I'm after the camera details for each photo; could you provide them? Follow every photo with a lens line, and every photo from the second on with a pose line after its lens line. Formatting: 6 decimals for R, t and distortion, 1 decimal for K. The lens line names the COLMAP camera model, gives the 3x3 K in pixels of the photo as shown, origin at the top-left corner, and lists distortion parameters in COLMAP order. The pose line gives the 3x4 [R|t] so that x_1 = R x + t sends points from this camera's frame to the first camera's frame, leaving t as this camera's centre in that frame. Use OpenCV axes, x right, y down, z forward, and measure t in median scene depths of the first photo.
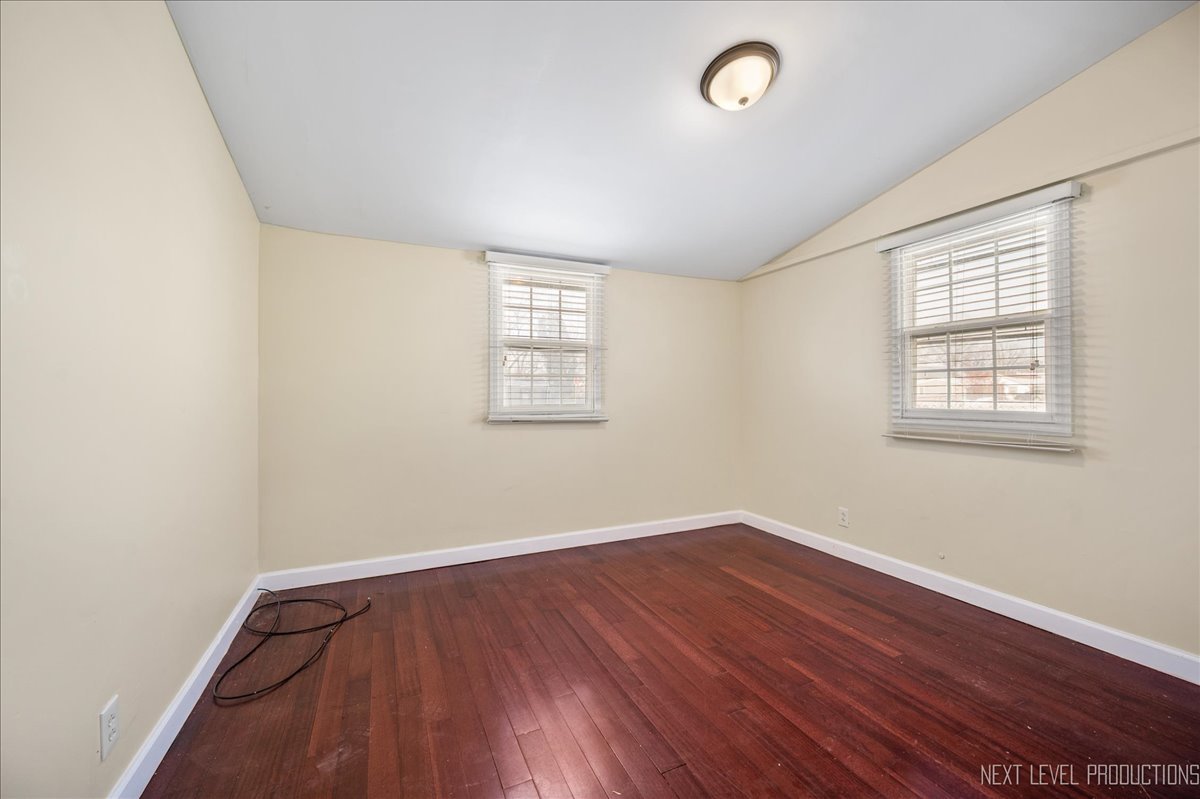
lens RADIAL K [[477.4, 0, 600.4], [0, 477.4, 395.6], [0, 0, 1]] dist [-0.002296, -0.000191]
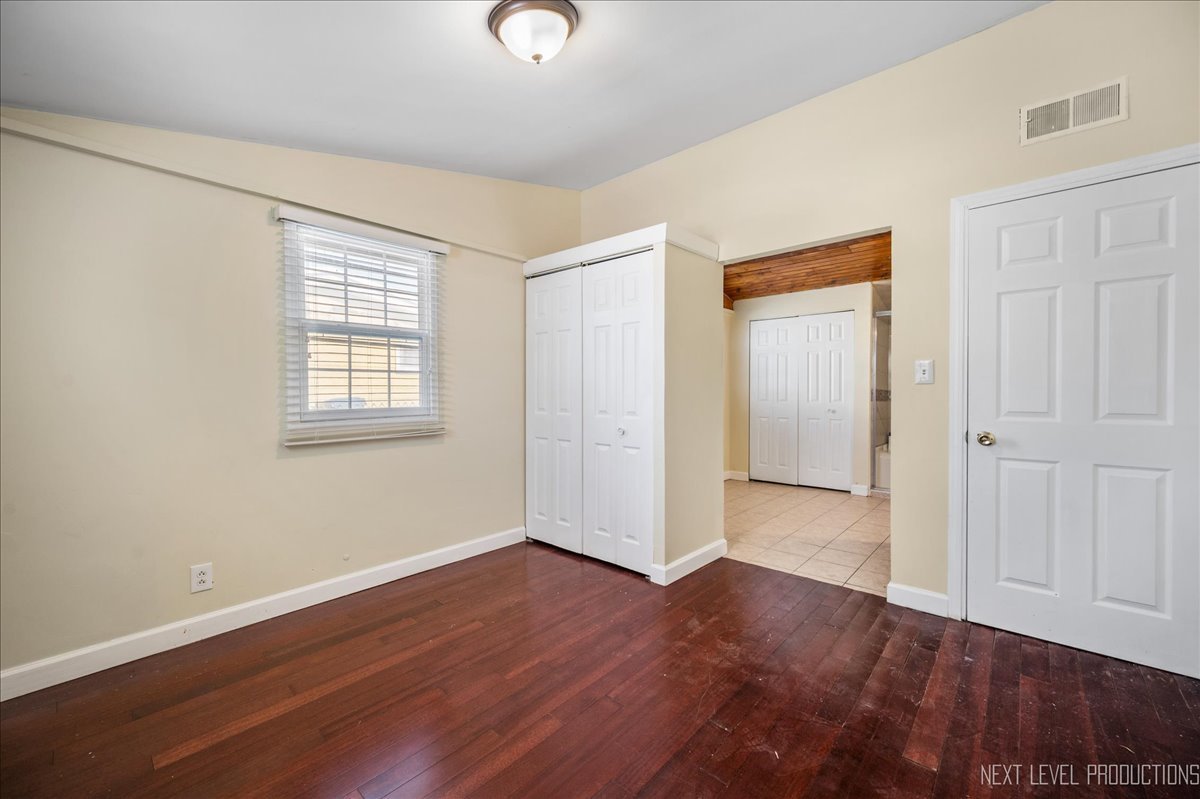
lens RADIAL K [[477.4, 0, 603.9], [0, 477.4, 399.3], [0, 0, 1]] dist [-0.002296, -0.000191]
pose [[-0.405328, -0.010609, 0.914110, -0.432979], [0.012324, 0.999778, 0.017068, -0.003017], [-0.914088, 0.018184, -0.405108, 0.969489]]
